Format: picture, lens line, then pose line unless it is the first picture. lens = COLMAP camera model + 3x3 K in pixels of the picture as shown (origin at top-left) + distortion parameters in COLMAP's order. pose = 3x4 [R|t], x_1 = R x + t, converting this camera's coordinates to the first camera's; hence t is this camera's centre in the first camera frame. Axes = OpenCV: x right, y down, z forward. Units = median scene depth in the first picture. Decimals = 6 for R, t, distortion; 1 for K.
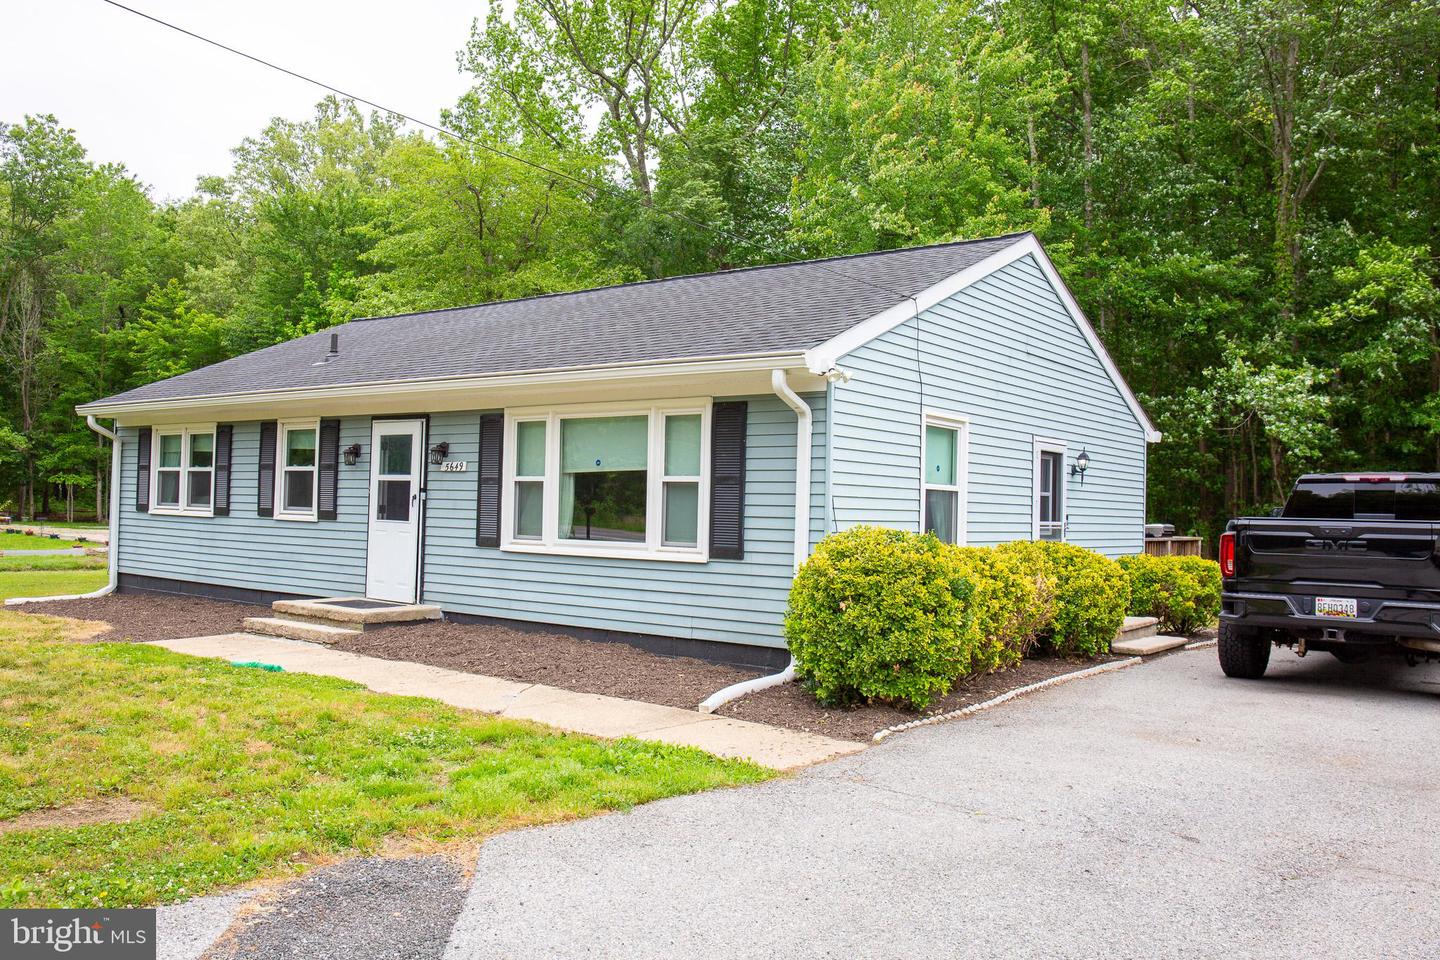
lens RADIAL K [[1152.8, 0, 720.0], [0, 1152.8, 480.0], [0, 0, 1]] dist [0.050124, -0.043917]
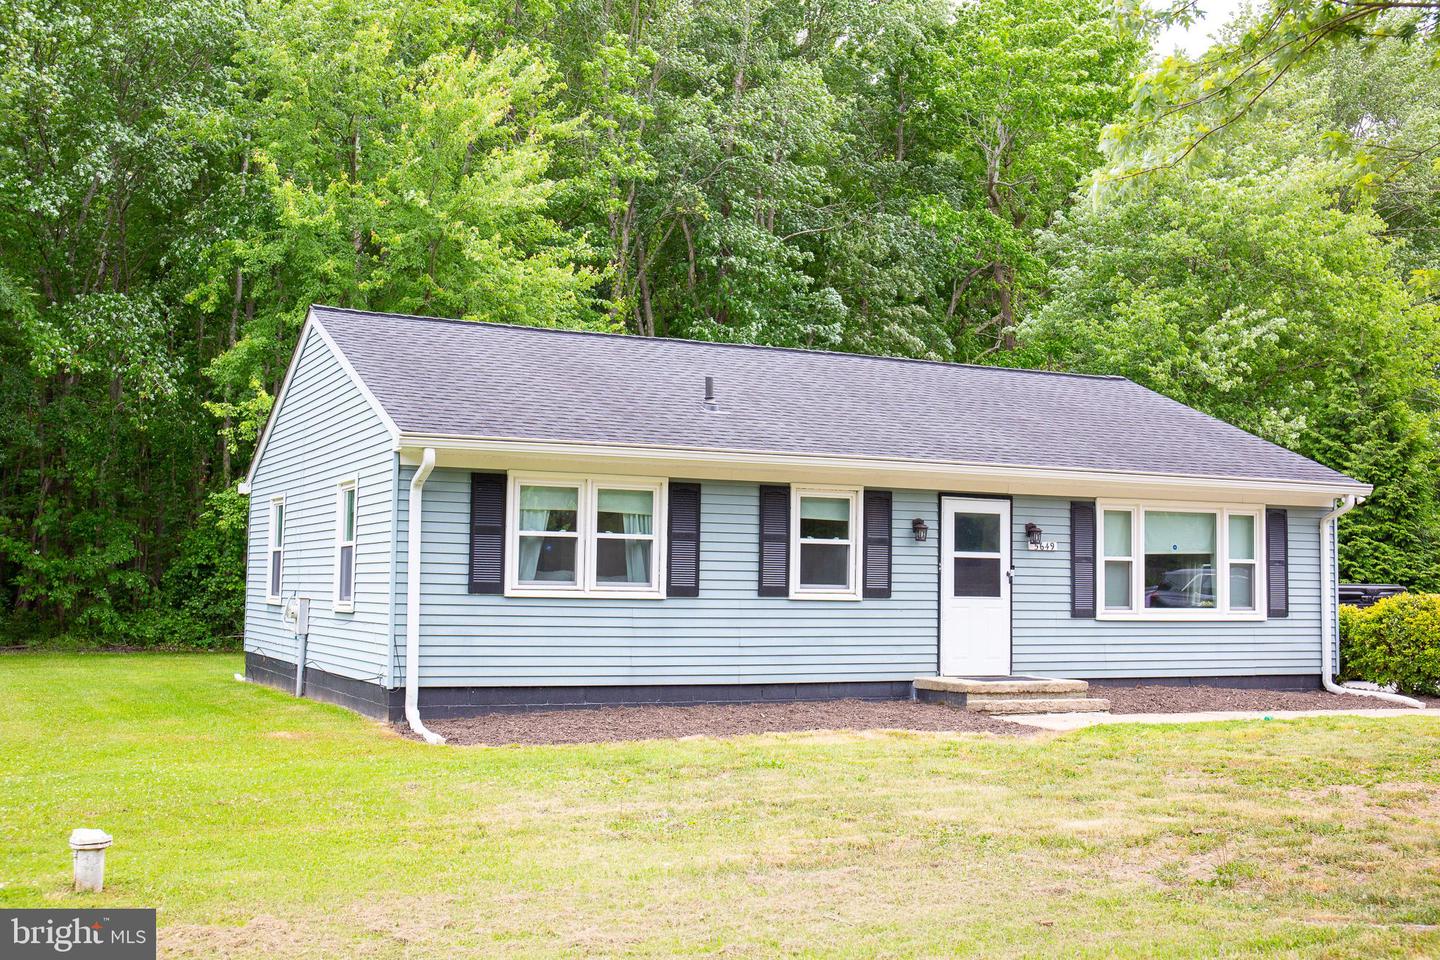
lens RADIAL K [[1531.7, 0, 720.0], [0, 1531.7, 480.0], [0, 0, 1]] dist [0.007670, -0.012294]
pose [[0.449292, 0.035644, 0.892674, -1.685345], [-0.028791, 0.999262, -0.025409, -0.028869], [-0.892921, -0.014285, 0.449987, 0.626521]]
